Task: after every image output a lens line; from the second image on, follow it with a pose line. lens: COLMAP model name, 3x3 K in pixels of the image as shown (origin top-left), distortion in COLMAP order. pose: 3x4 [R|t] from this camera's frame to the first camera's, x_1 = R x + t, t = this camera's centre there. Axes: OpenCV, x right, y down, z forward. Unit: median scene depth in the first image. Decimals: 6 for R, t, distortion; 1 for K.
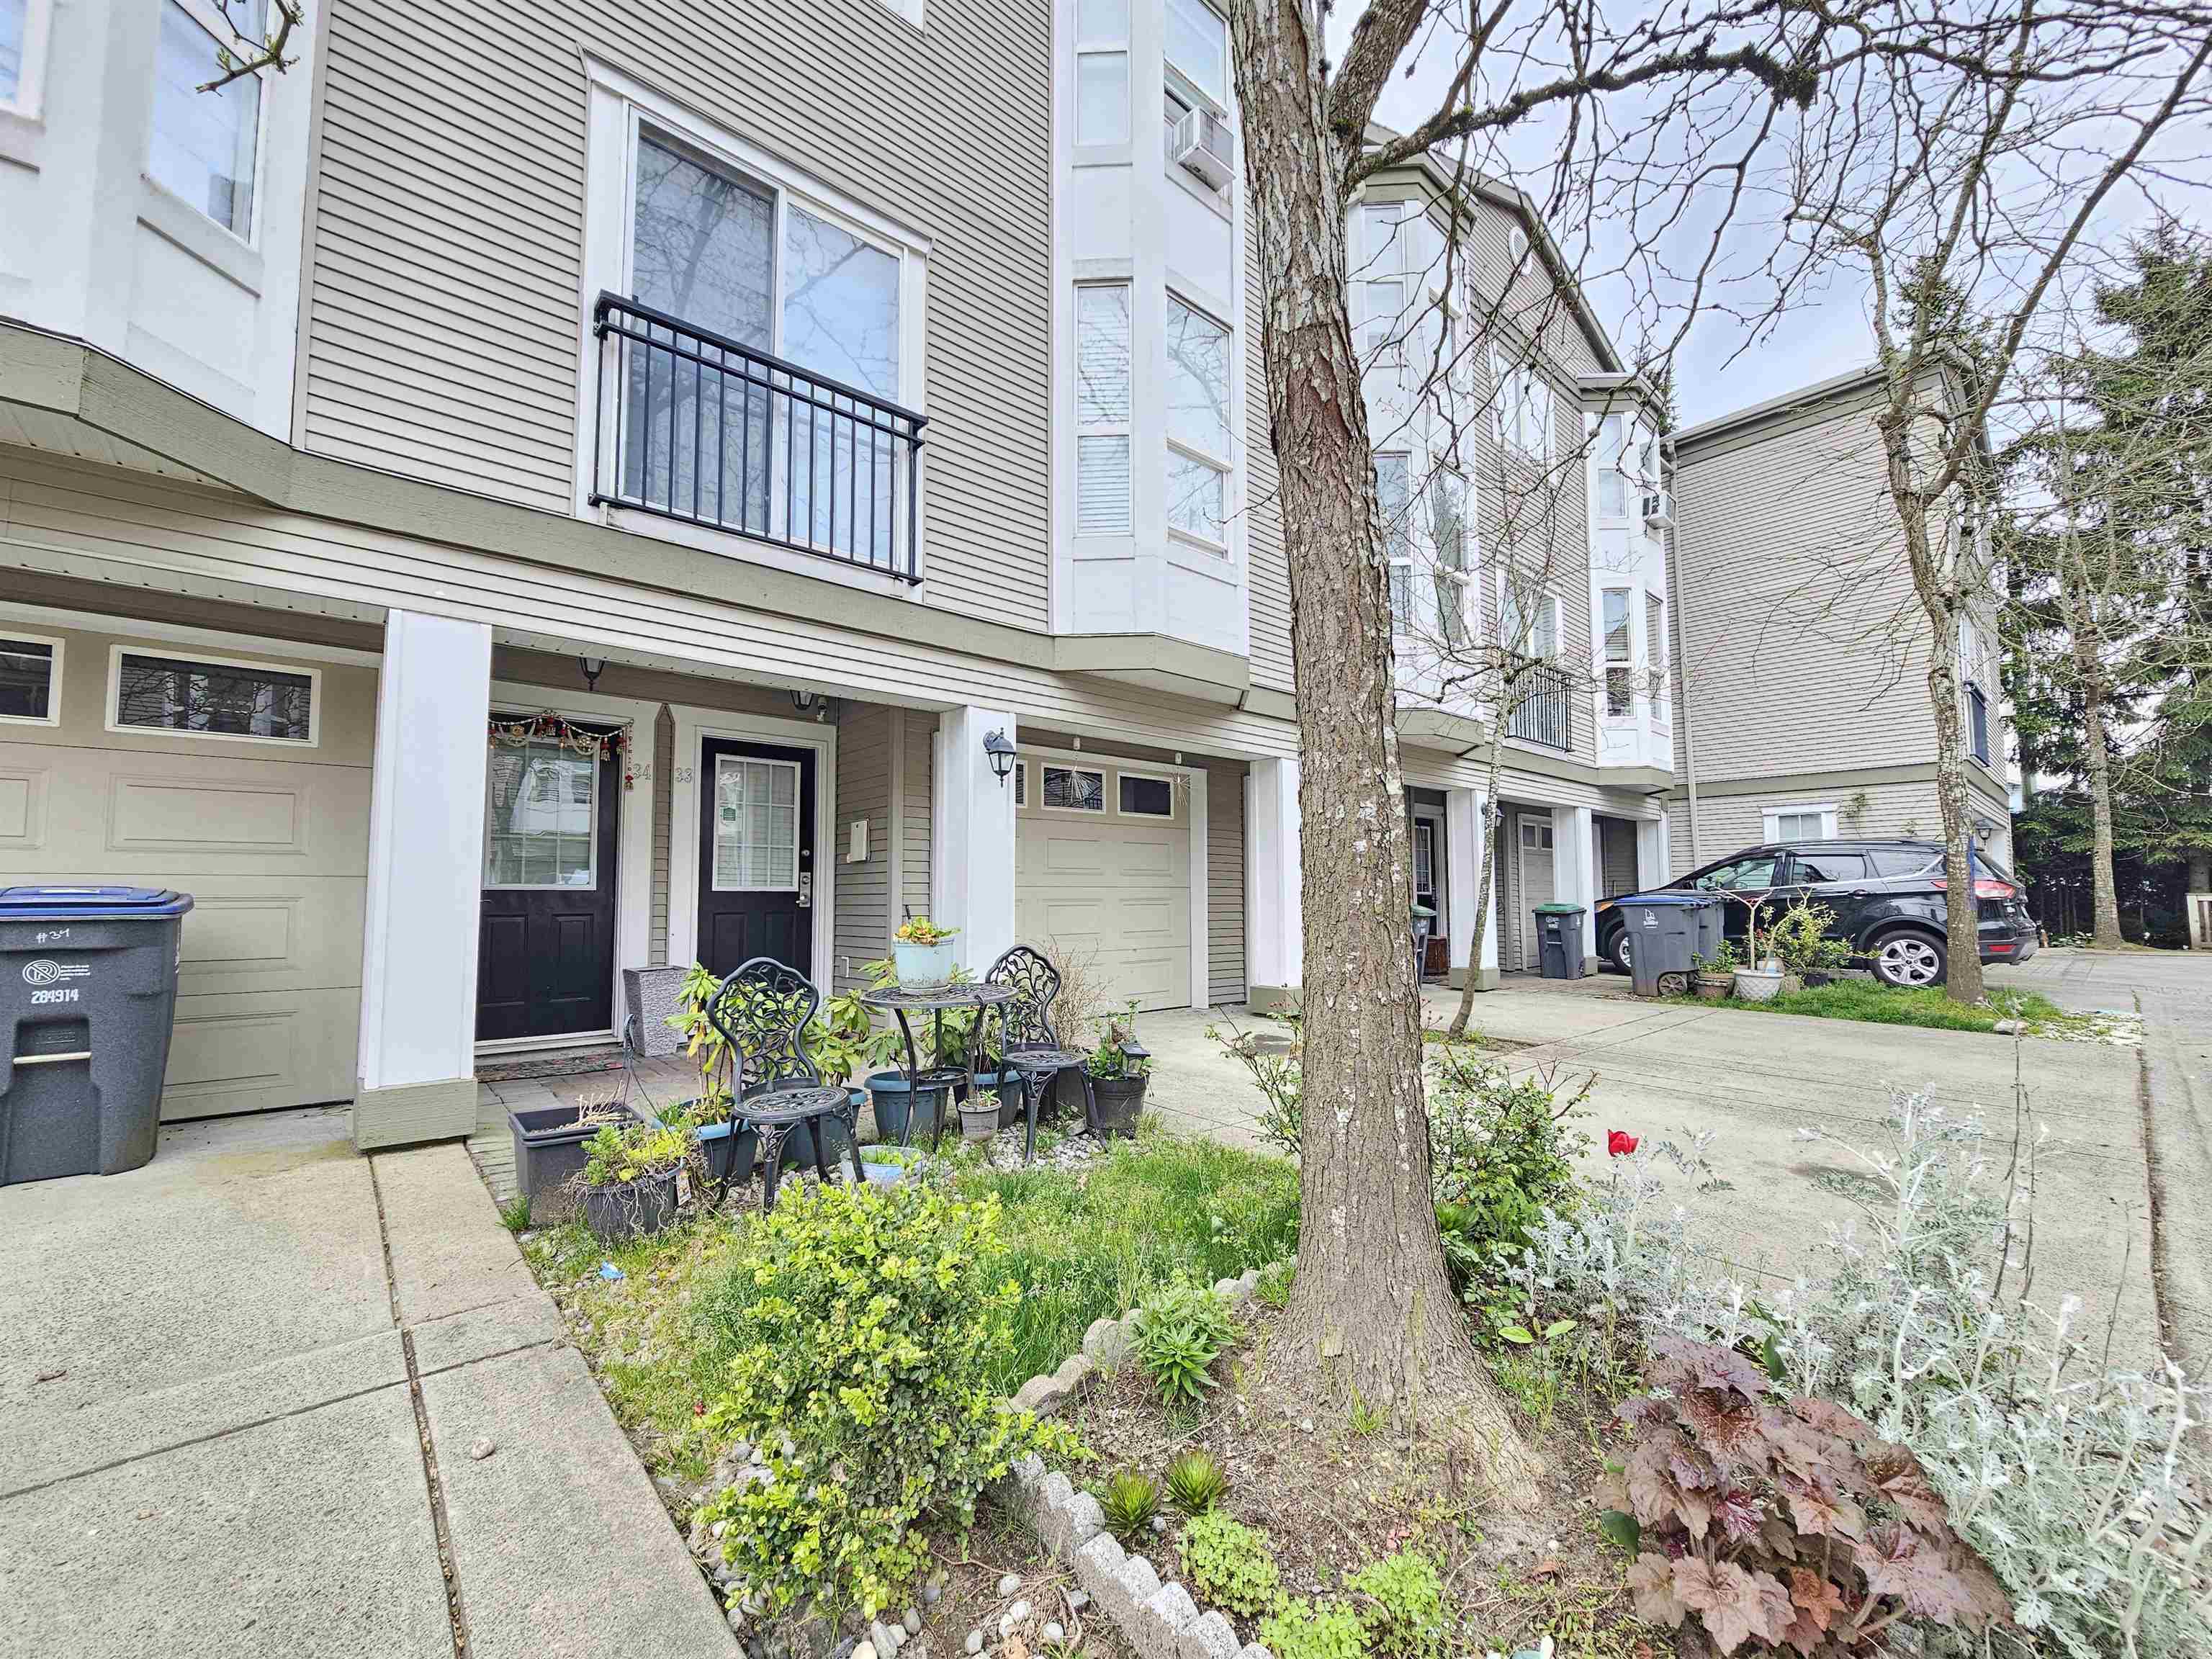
lens RADIAL K [[896.4, 0, 1110.4], [0, 896.4, 835.3], [0, 0, 1]] dist [-0.001445, -0.000133]
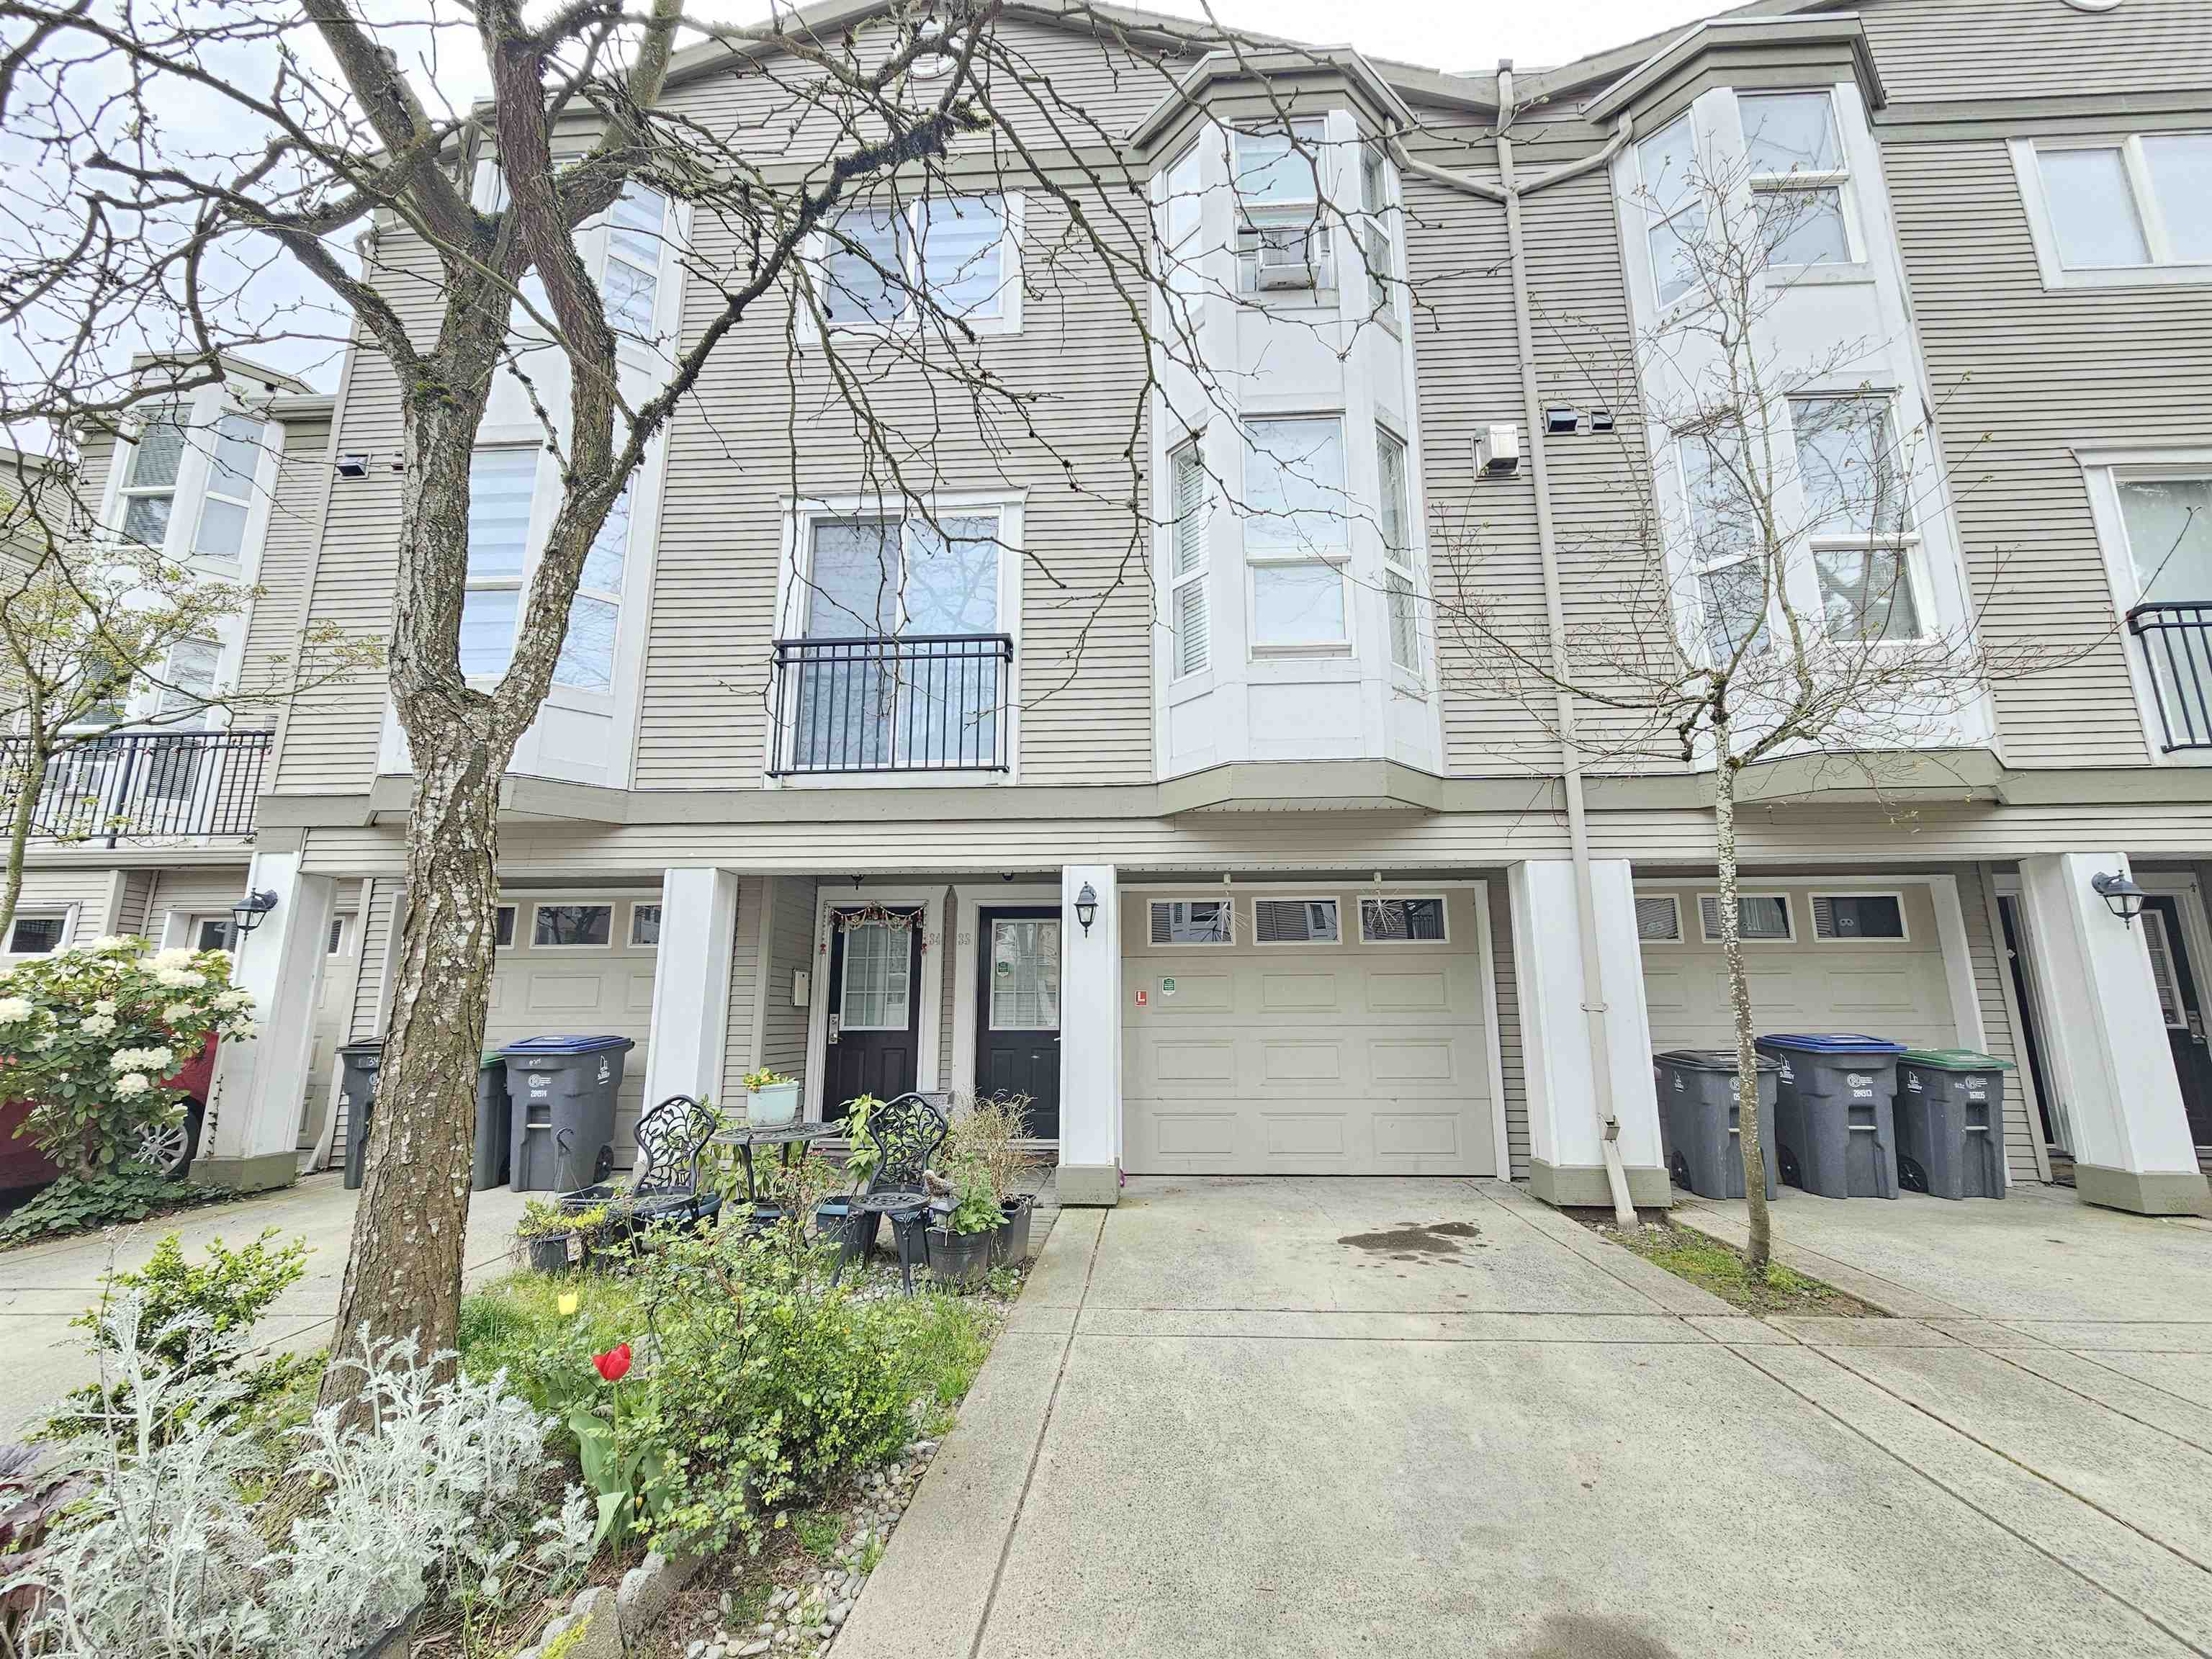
lens RADIAL K [[896.4, 0, 1109.0], [0, 896.4, 832.3], [0, 0, 1]] dist [-0.001445, -0.000133]
pose [[0.709748, -0.142138, -0.689967, 0.665412], [0.051007, 0.987231, -0.150907, -0.014778], [0.702606, 0.071913, 0.707936, 0.257168]]
